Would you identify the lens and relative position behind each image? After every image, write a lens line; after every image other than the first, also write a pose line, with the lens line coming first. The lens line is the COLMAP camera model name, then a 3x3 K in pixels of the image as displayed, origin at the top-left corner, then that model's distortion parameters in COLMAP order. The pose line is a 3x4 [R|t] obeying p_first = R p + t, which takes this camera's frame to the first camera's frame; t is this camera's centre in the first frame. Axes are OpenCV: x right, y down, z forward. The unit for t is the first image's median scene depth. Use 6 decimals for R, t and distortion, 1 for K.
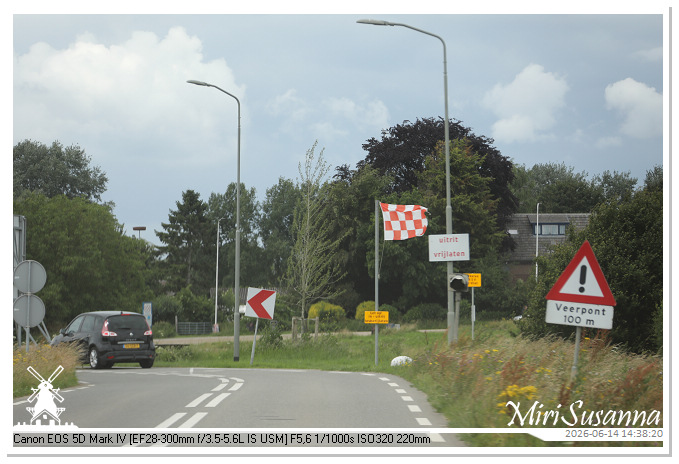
lens RADIAL K [[4489.8, 0, 339.5], [0, 4489.8, 232.0], [0, 0, 1]] dist [0.148888, 0.332566]
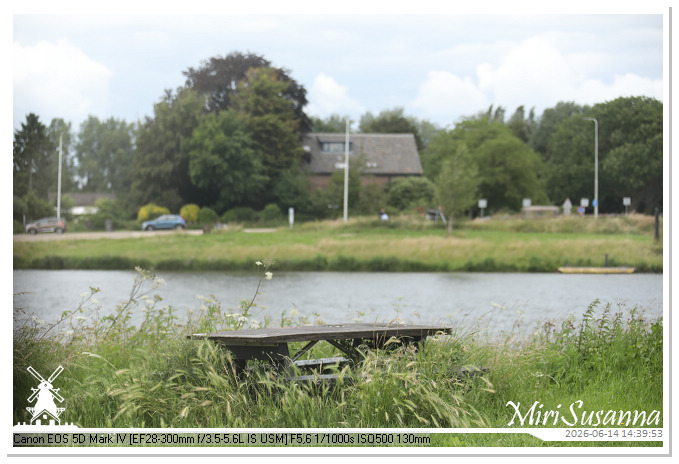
lens RADIAL K [[2572.1, 0, 339.5], [0, 2572.1, 232.0], [0, 0, 1]] dist [-0.255380, -0.936254]
pose [[0.995001, 0.011298, 0.099226, -0.020425], [-0.013545, 0.999666, 0.022001, 0.007095], [-0.098945, -0.023235, 0.994822, 0.321312]]
